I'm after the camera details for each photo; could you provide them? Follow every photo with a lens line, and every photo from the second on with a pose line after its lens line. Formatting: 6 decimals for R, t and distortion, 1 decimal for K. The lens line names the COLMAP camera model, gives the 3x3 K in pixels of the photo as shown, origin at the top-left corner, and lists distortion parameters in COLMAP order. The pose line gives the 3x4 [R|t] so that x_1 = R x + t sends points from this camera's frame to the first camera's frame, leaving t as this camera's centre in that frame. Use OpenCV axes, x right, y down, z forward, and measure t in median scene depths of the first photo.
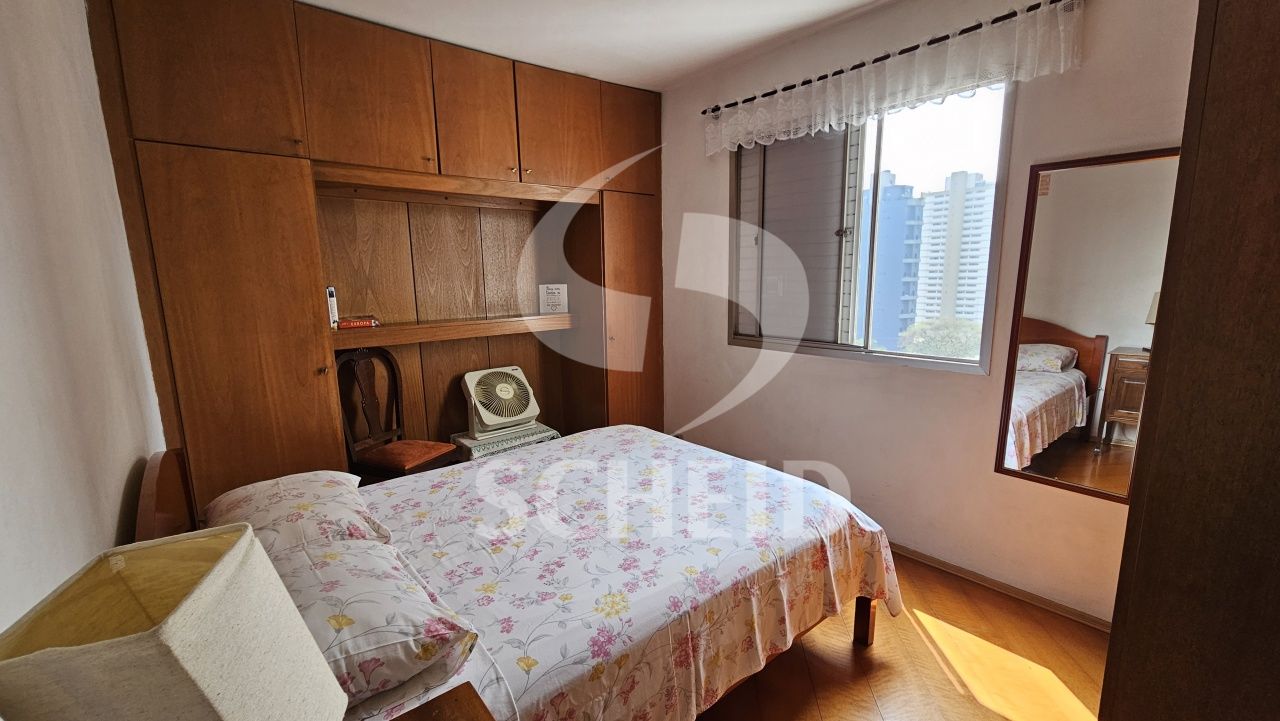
lens RADIAL K [[523.1, 0, 640.7], [0, 523.1, 363.6], [0, 0, 1]] dist [0.000428, 0.000031]
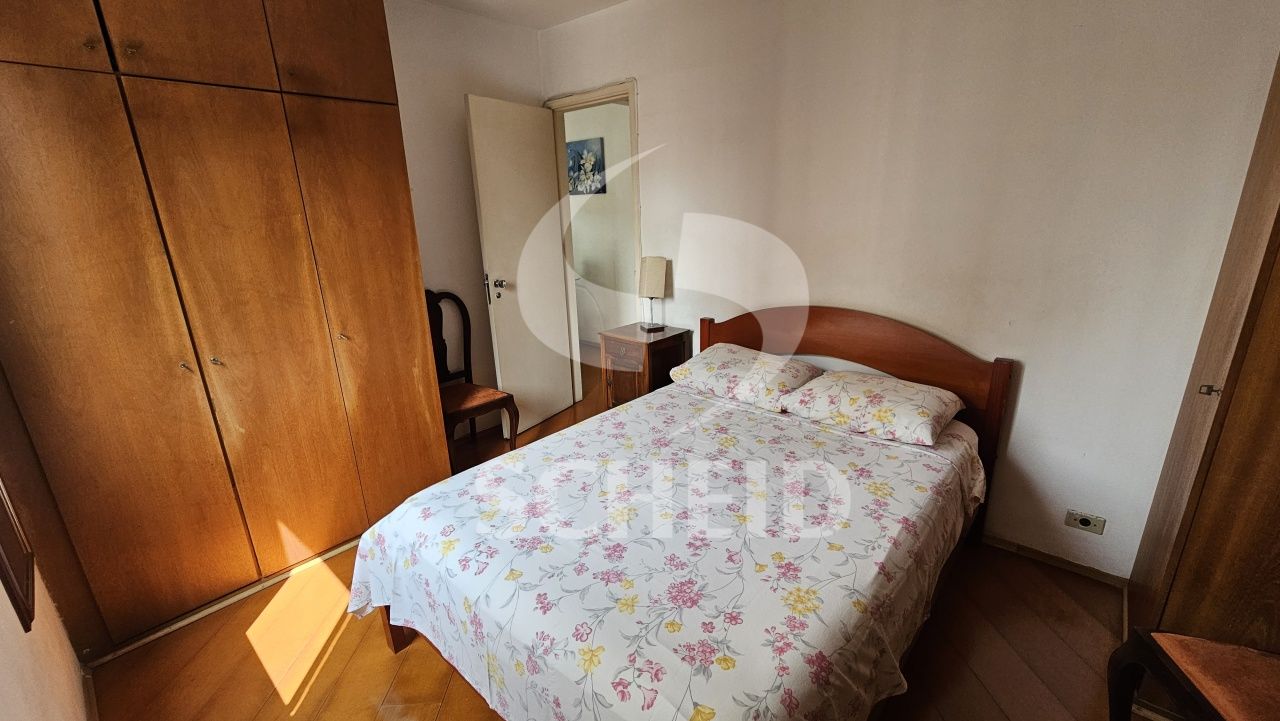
lens RADIAL K [[523.1, 0, 639.6], [0, 523.1, 362.0], [0, 0, 1]] dist [0.000428, 0.000031]
pose [[-0.987040, 0.091951, -0.131518, 0.069985], [0.022563, 0.890937, 0.453567, -0.313060], [0.158880, 0.444721, -0.881465, 1.546507]]
